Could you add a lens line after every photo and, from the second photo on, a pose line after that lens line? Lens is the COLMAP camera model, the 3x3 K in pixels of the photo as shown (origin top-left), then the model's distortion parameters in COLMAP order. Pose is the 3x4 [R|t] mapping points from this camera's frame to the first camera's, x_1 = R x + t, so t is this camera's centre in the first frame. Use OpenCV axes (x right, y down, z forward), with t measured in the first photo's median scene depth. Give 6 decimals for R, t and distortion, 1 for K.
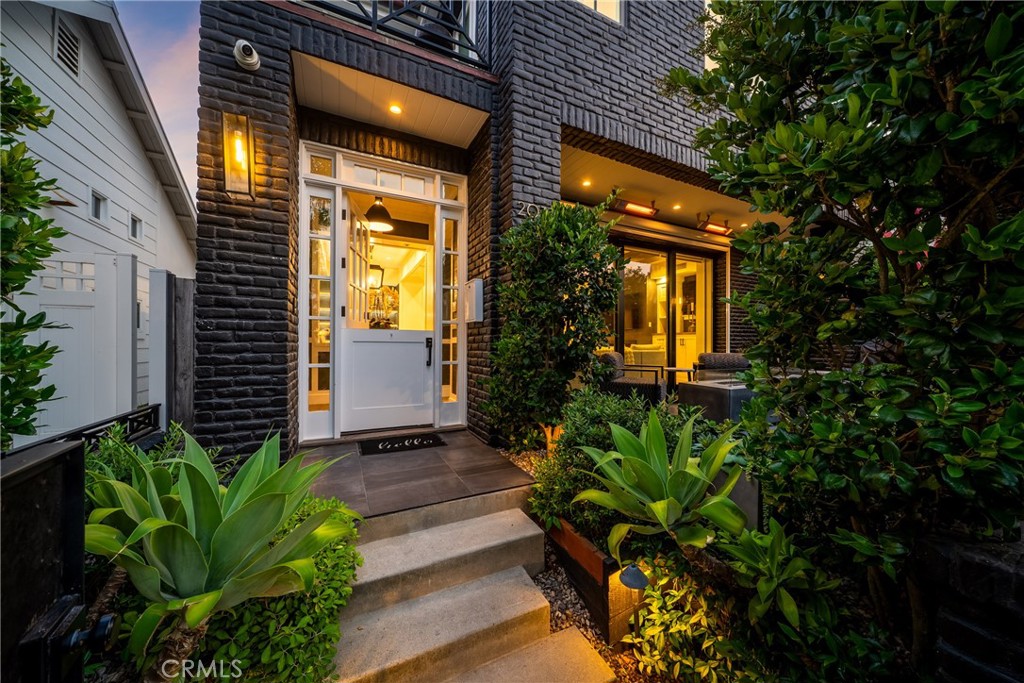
lens RADIAL K [[365.5, 0, 511.4], [0, 365.5, 338.6], [0, 0, 1]] dist [-0.008516, 0.000157]
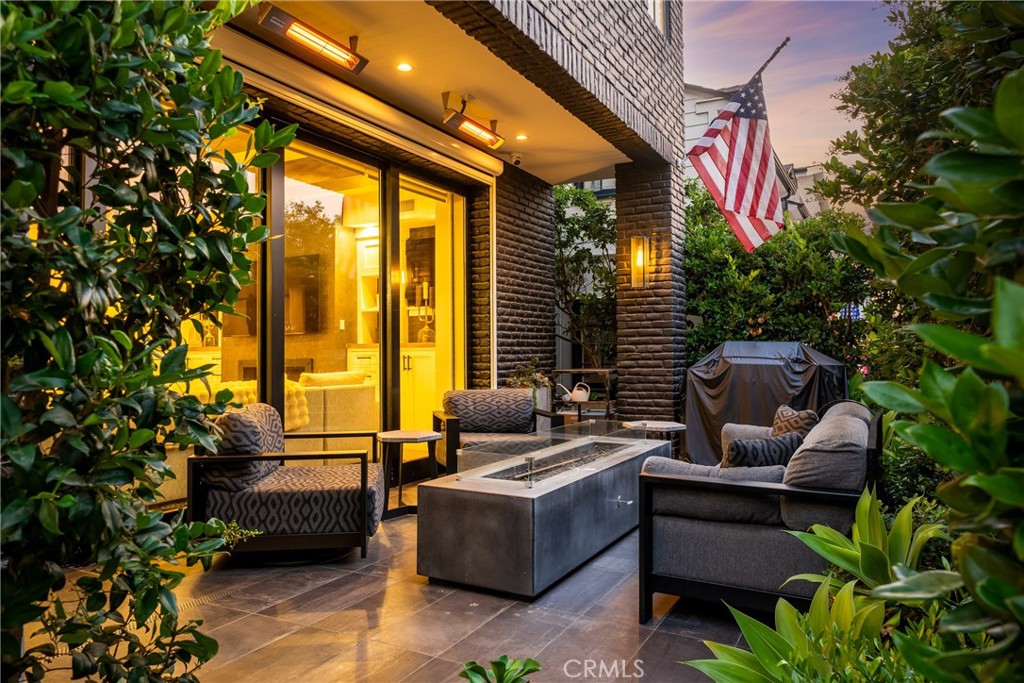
lens RADIAL K [[689.2, 0, 510.2], [0, 689.2, 340.4], [0, 0, 1]] dist [-0.000326, -0.000584]
pose [[0.820265, 0.001466, 0.571982, 0.069788], [-0.002335, 0.999997, 0.000786, -0.025148], [-0.571979, -0.001981, 0.820266, 0.205152]]
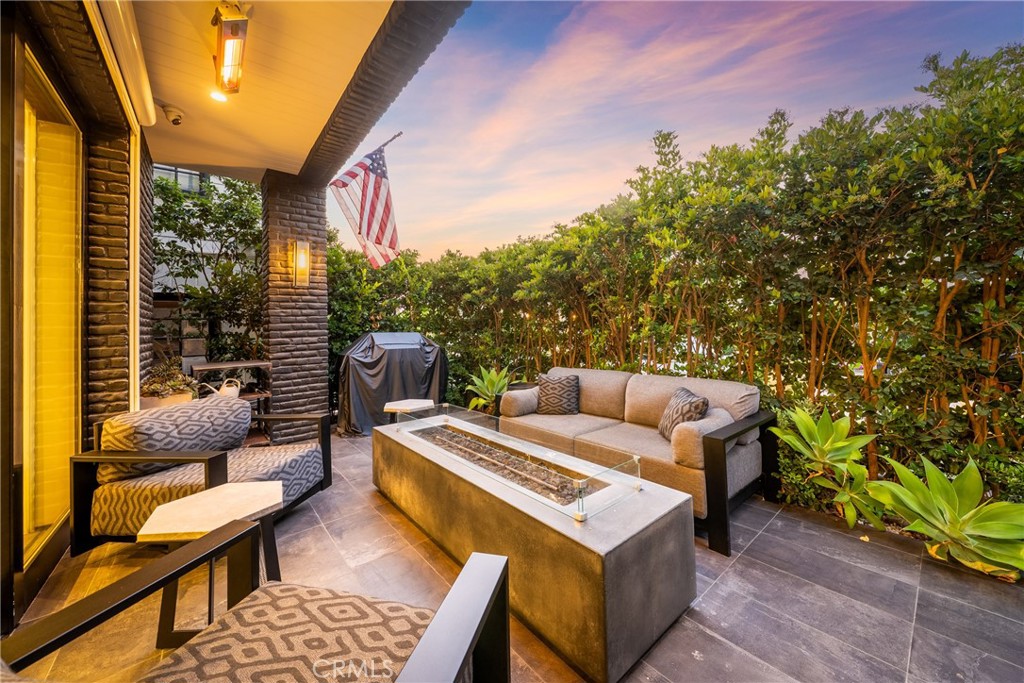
lens RADIAL K [[365.5, 0, 519.2], [0, 365.5, 321.7], [0, 0, 1]] dist [-0.008516, 0.000157]
pose [[-0.235354, 0.019141, 0.971721, 0.132556], [0.011970, 0.999787, -0.016795, -0.029826], [-0.971836, 0.007679, -0.235533, 0.687115]]
